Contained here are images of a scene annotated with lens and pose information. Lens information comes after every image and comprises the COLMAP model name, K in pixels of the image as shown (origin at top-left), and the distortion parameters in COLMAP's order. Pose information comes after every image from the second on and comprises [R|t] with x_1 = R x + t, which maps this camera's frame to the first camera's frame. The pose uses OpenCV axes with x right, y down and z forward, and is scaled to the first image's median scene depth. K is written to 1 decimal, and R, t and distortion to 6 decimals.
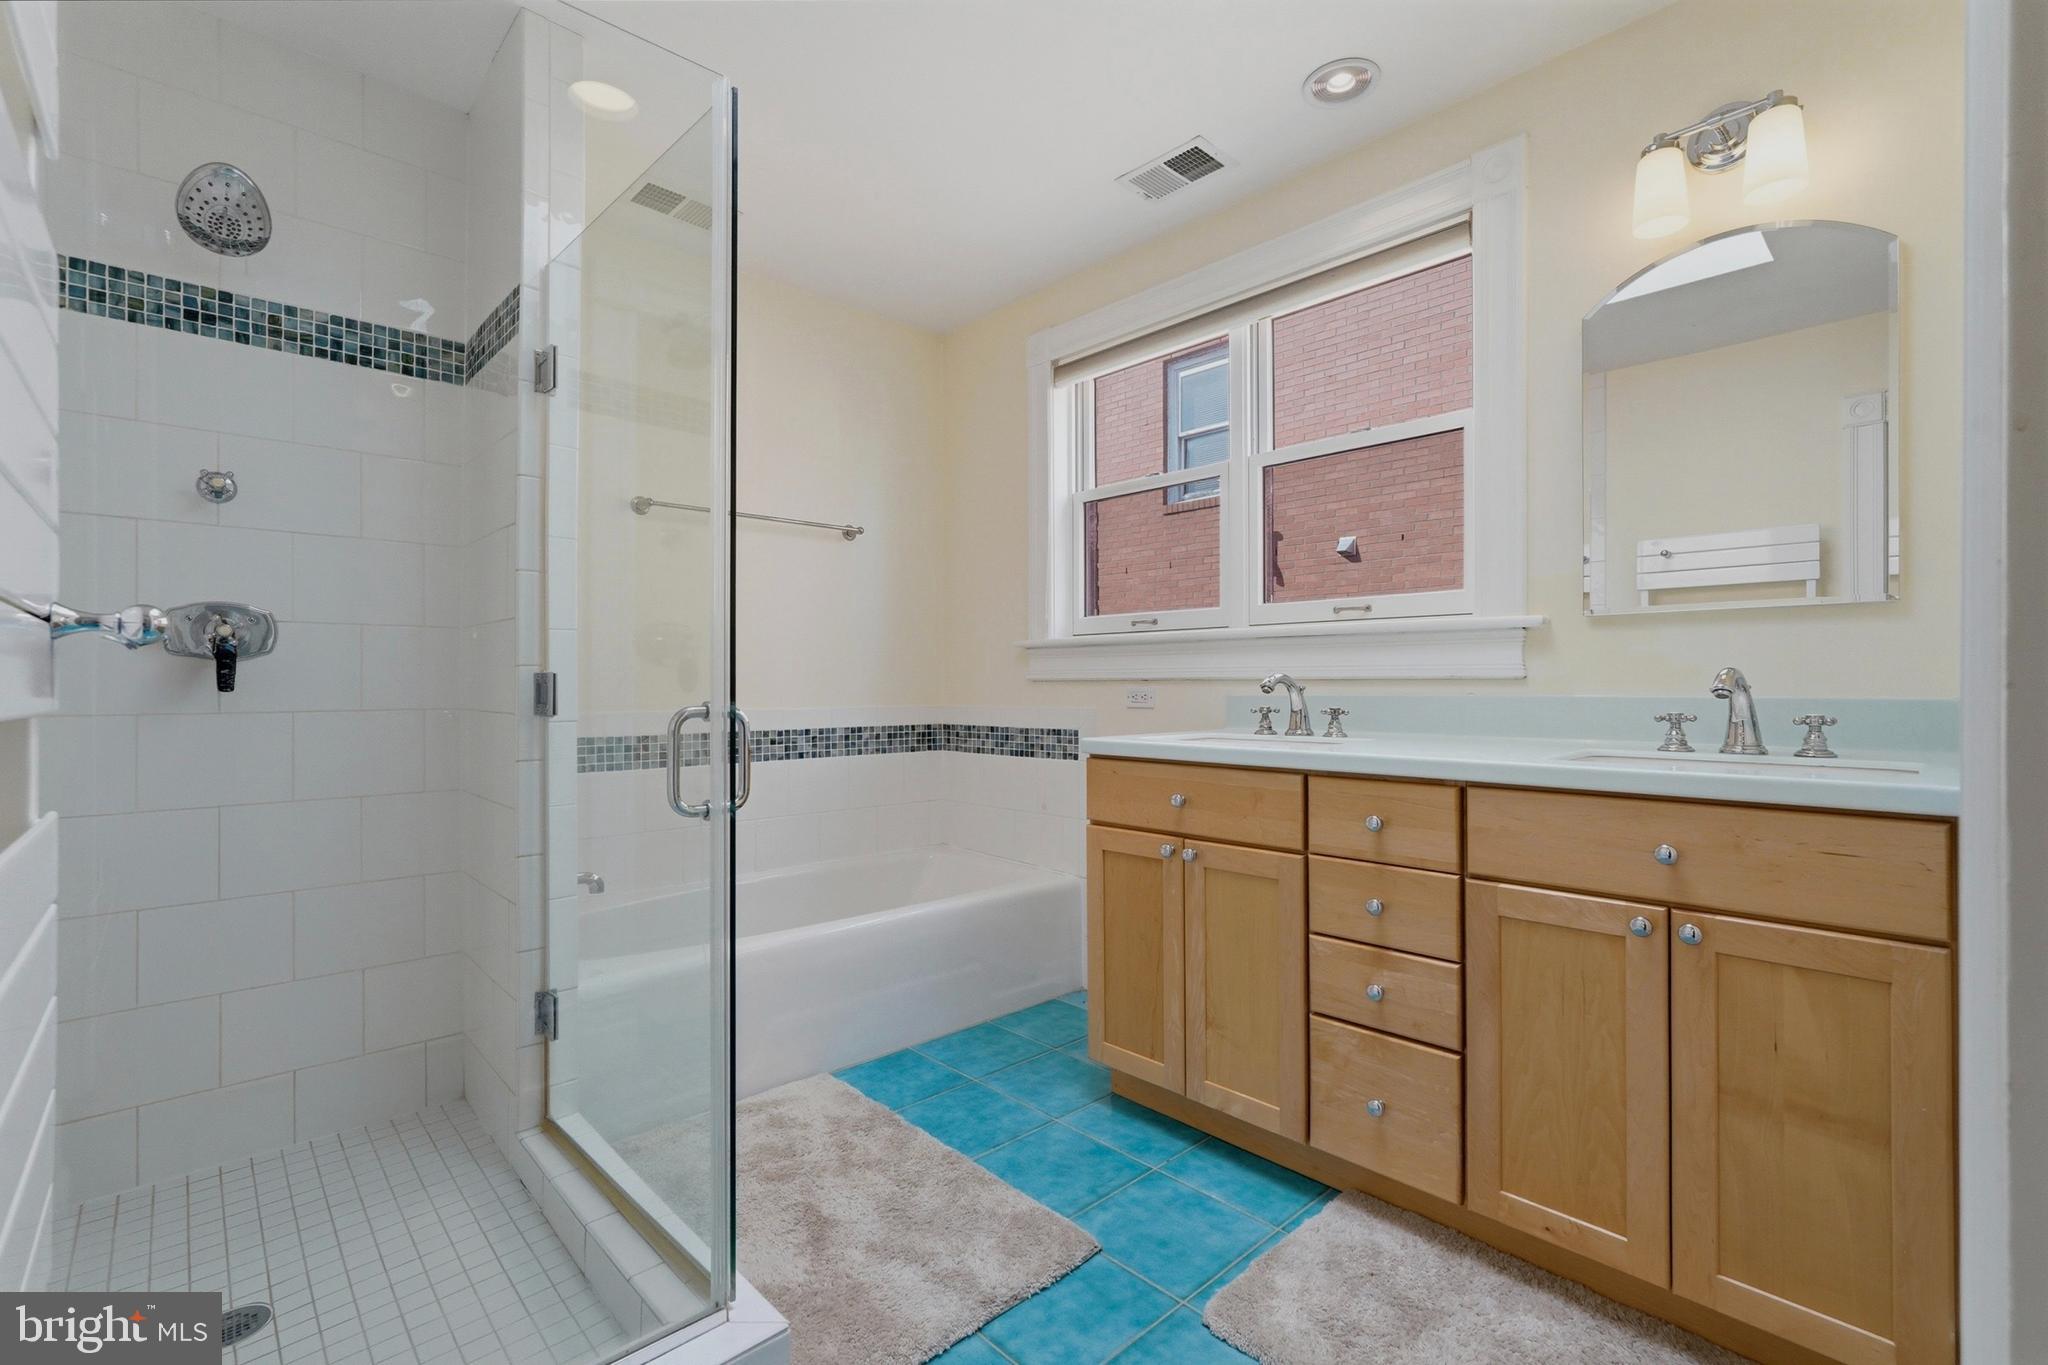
lens RADIAL K [[913.1, 0, 1031.2], [0, 913.1, 683.1], [0, 0, 1]] dist [-0.008398, 0.004616]
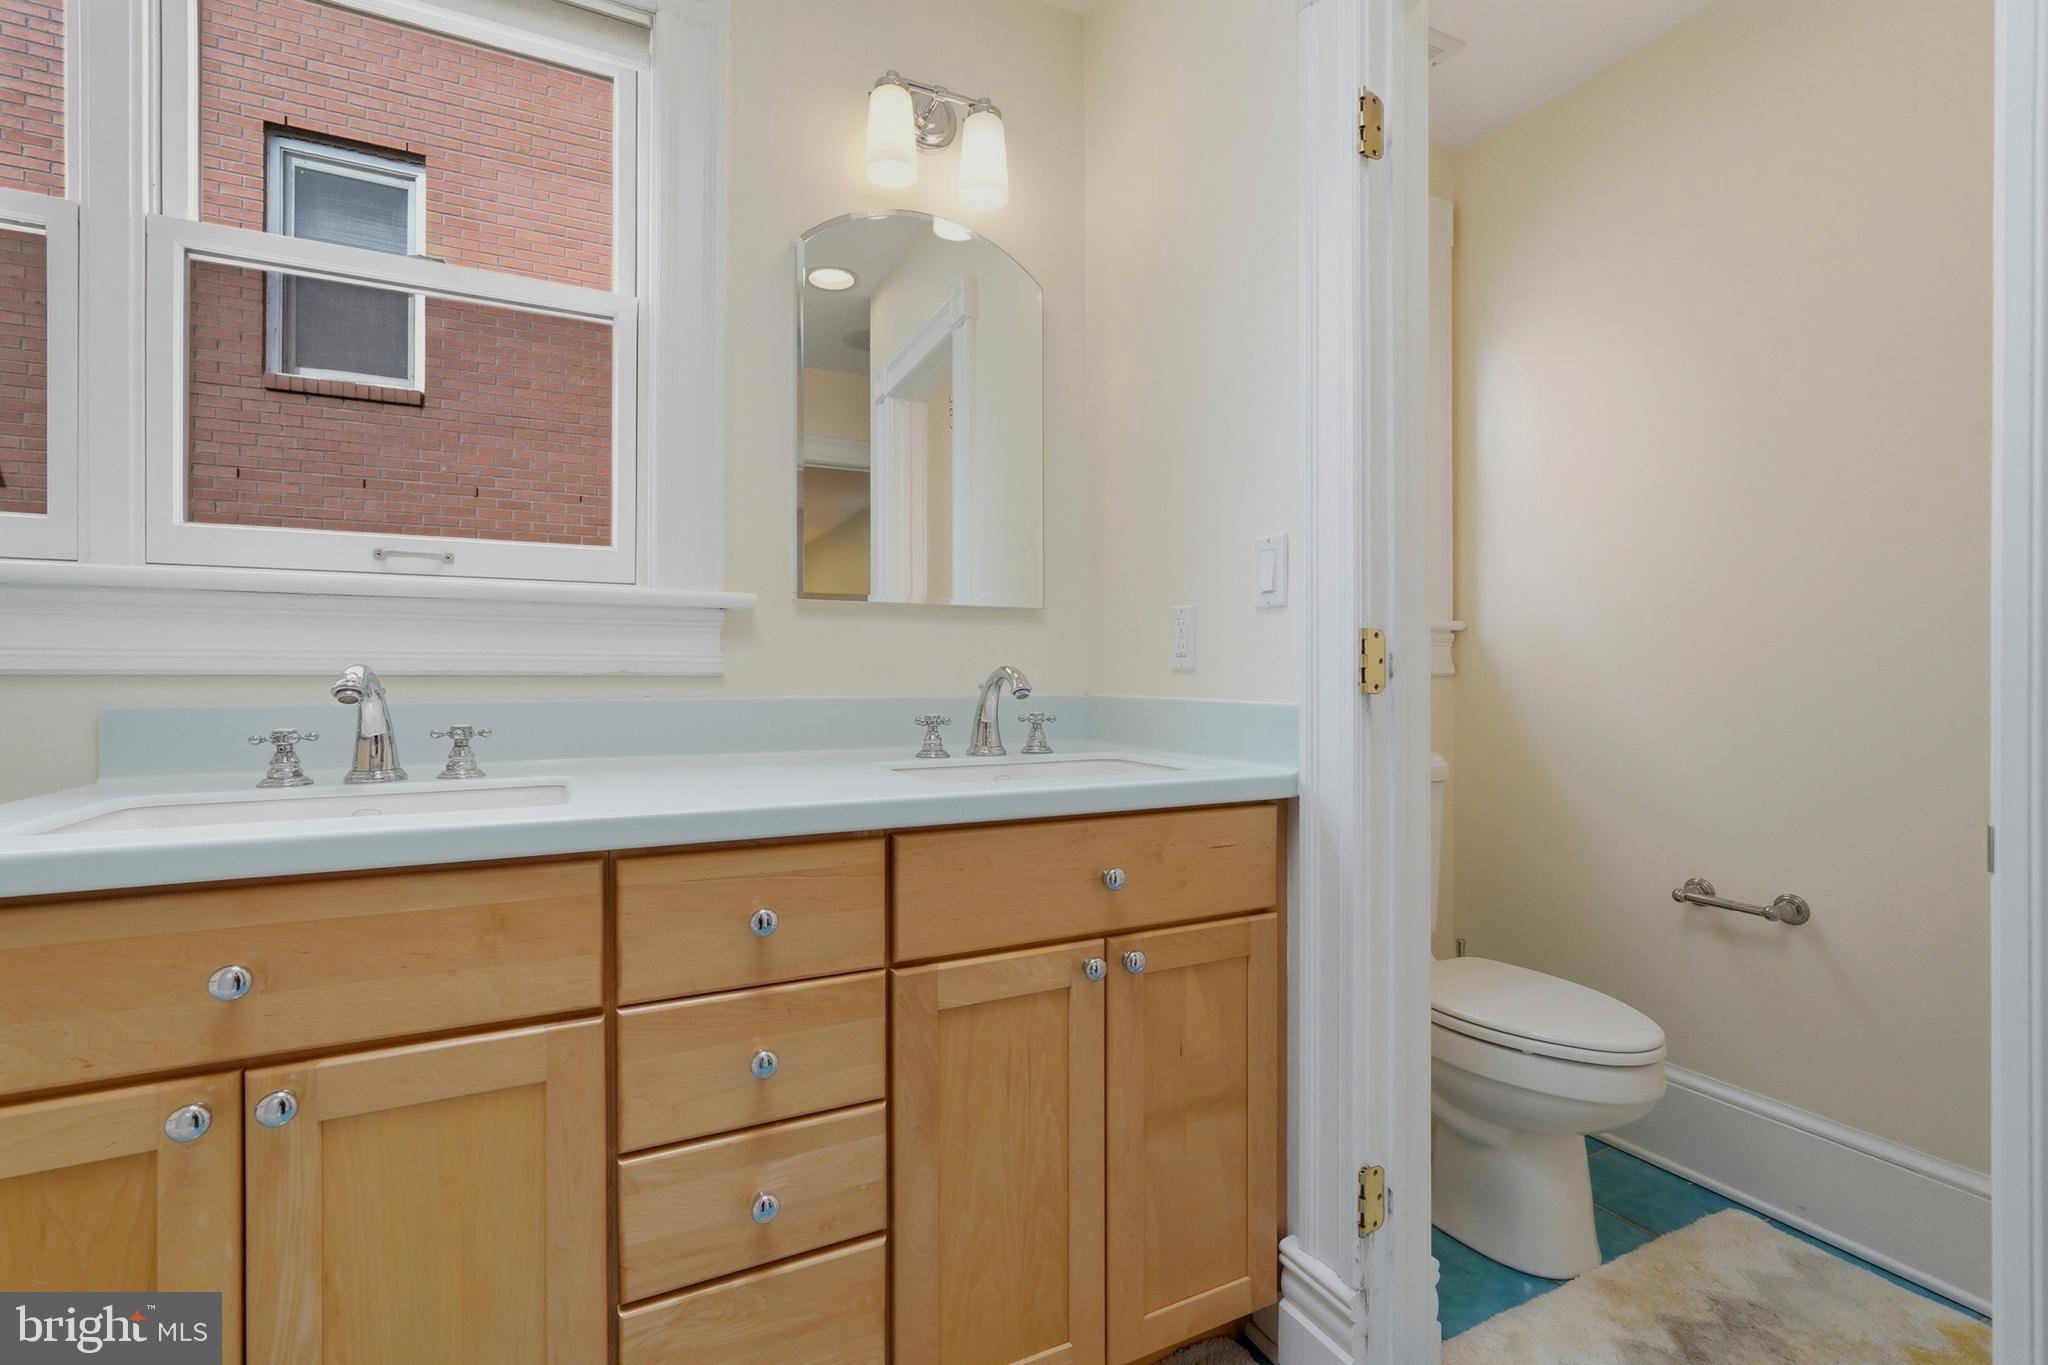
lens RADIAL K [[913.1, 0, 1022.2], [0, 913.1, 679.4], [0, 0, 1]] dist [-0.008398, 0.004616]
pose [[0.290862, 0.001329, 0.956764, -0.129749], [-0.001970, 0.999998, -0.000791, -0.002760], [-0.956763, -0.001655, 0.290864, 0.624881]]
